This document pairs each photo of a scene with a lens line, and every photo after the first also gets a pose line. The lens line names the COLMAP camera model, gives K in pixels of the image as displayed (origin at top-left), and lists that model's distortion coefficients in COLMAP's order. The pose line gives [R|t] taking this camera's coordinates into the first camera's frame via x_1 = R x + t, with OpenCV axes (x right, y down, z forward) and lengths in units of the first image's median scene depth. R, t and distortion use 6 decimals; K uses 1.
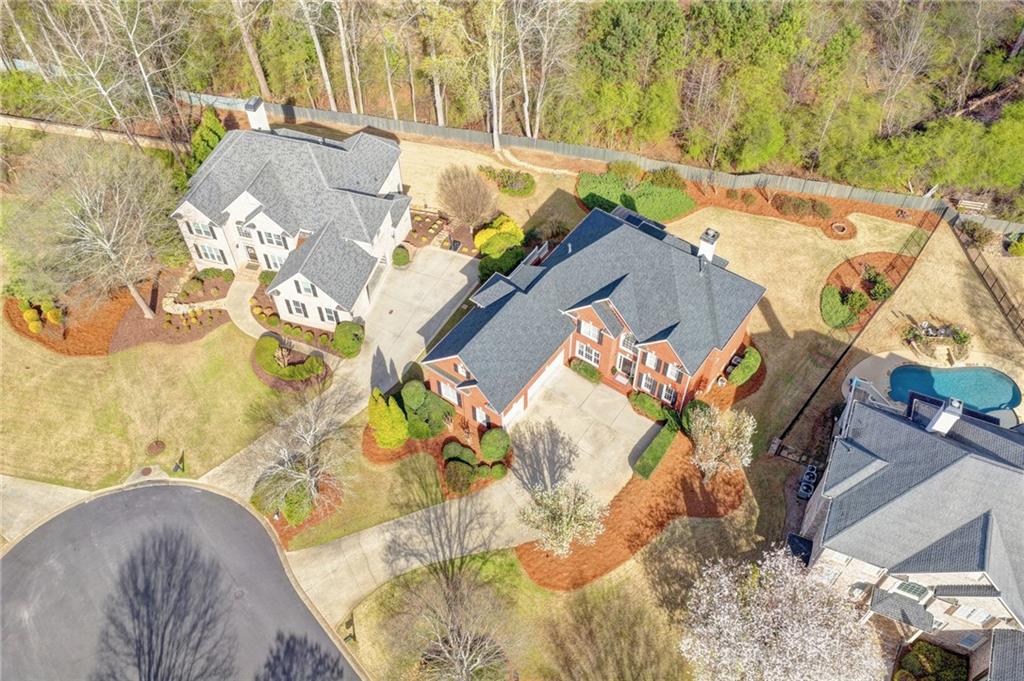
lens RADIAL K [[849.1, 0, 511.1], [0, 849.1, 343.7], [0, 0, 1]] dist [-0.008282, 0.033370]
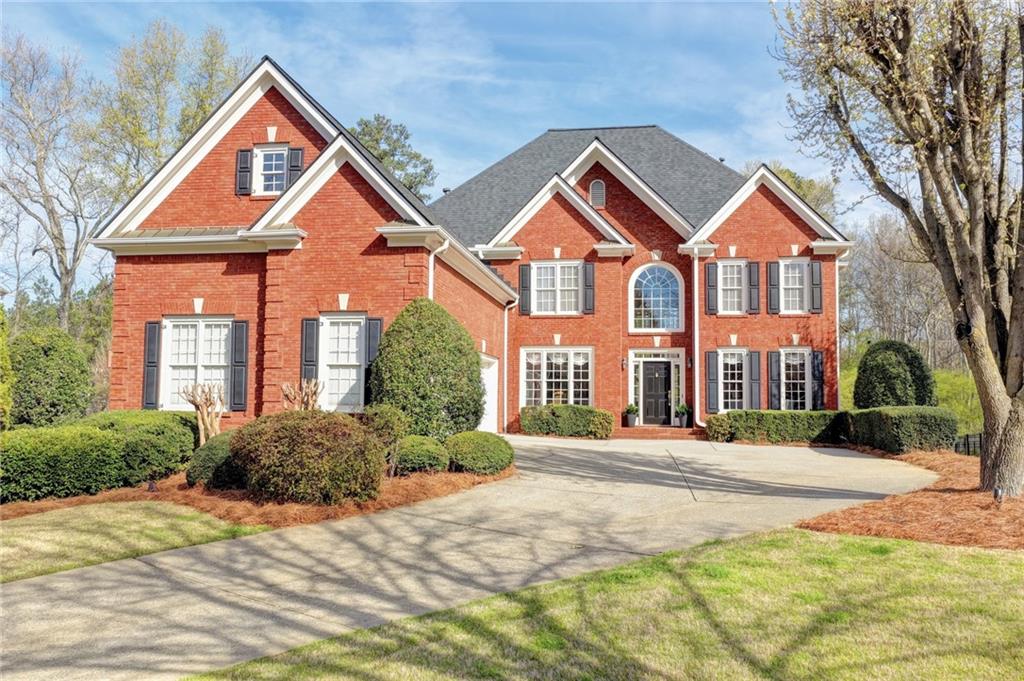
lens RADIAL K [[849.1, 0, 512.4], [0, 849.1, 346.7], [0, 0, 1]] dist [-0.008282, 0.033370]
pose [[0.892076, 0.045952, 0.449544, -0.104542], [0.344248, 0.575345, -0.741938, 0.291965], [-0.292736, 0.816619, 0.497433, 0.829082]]
